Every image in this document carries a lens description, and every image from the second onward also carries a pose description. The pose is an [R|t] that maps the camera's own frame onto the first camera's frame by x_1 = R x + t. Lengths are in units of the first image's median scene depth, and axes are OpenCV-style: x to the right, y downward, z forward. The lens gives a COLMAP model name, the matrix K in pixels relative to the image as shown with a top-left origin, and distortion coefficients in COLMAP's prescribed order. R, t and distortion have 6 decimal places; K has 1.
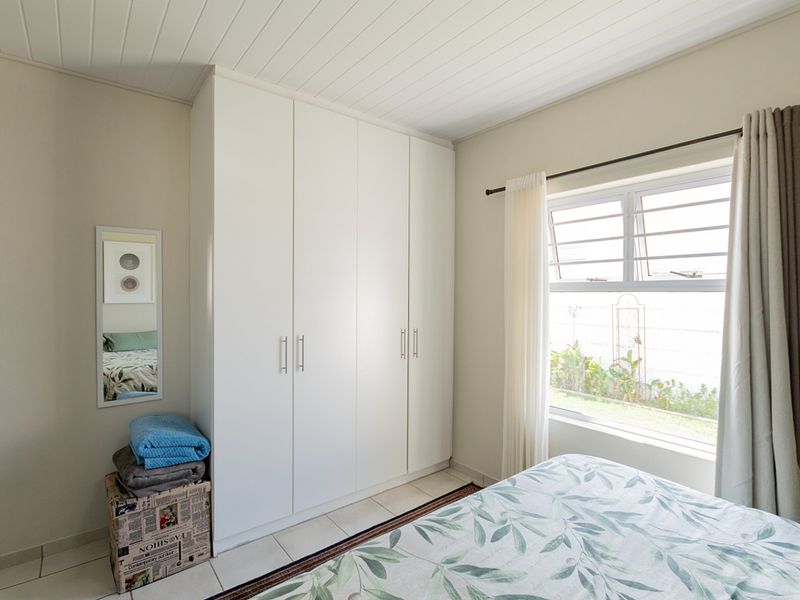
lens RADIAL K [[400.3, 0, 400.0], [0, 400.3, 300.0], [0, 0, 1]] dist [-0.006411, 0.001006]
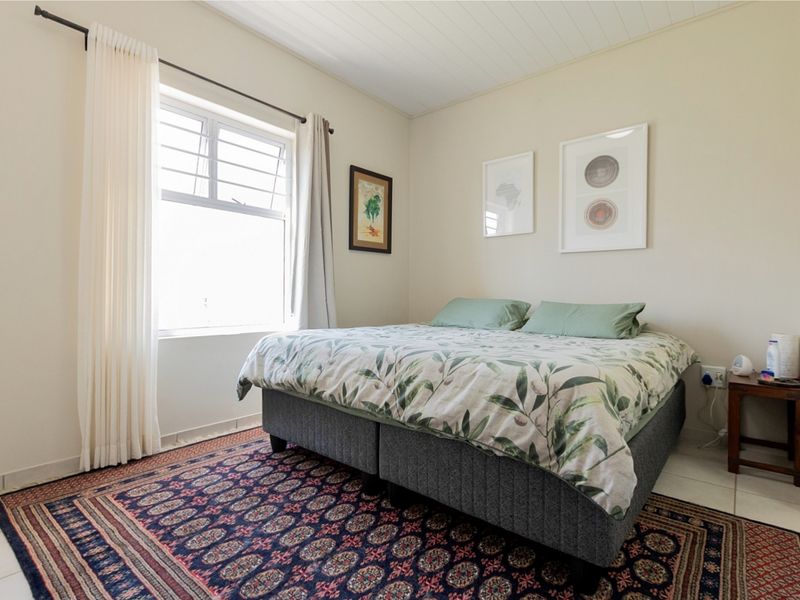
lens RADIAL K [[407.2, 0, 418.2], [0, 407.2, 288.0], [0, 0, 1]] dist [0.001064, 0.000748]
pose [[-0.226770, 0.002825, 0.973944, -0.605477], [-0.003502, 0.999987, -0.003716, 0.186105], [-0.973942, -0.004253, -0.226757, 0.636074]]
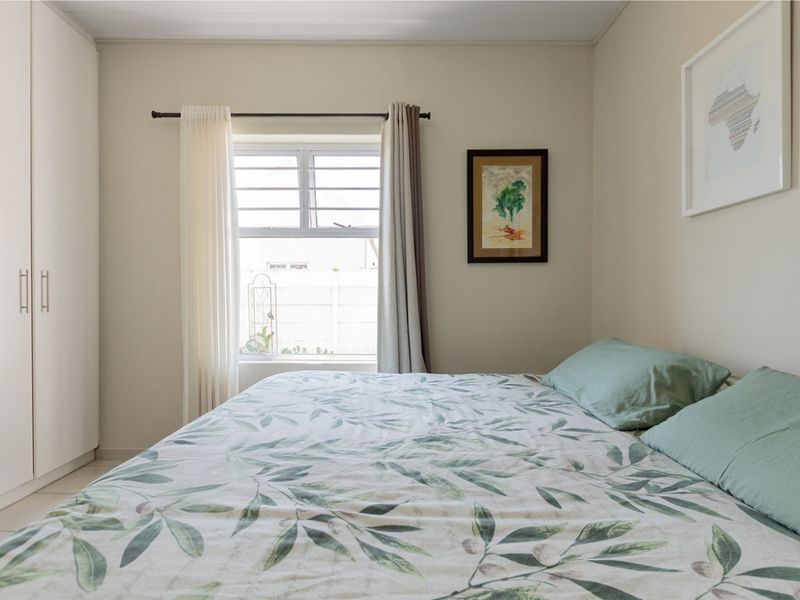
lens RADIAL K [[400.3, 0, 400.0], [0, 400.3, 300.0], [0, 0, 1]] dist [-0.006411, 0.001006]
pose [[0.621654, -0.012452, 0.783193, -0.140032], [0.009517, 0.999920, 0.008344, 0.138050], [-0.783234, 0.002267, 0.621723, 0.074072]]
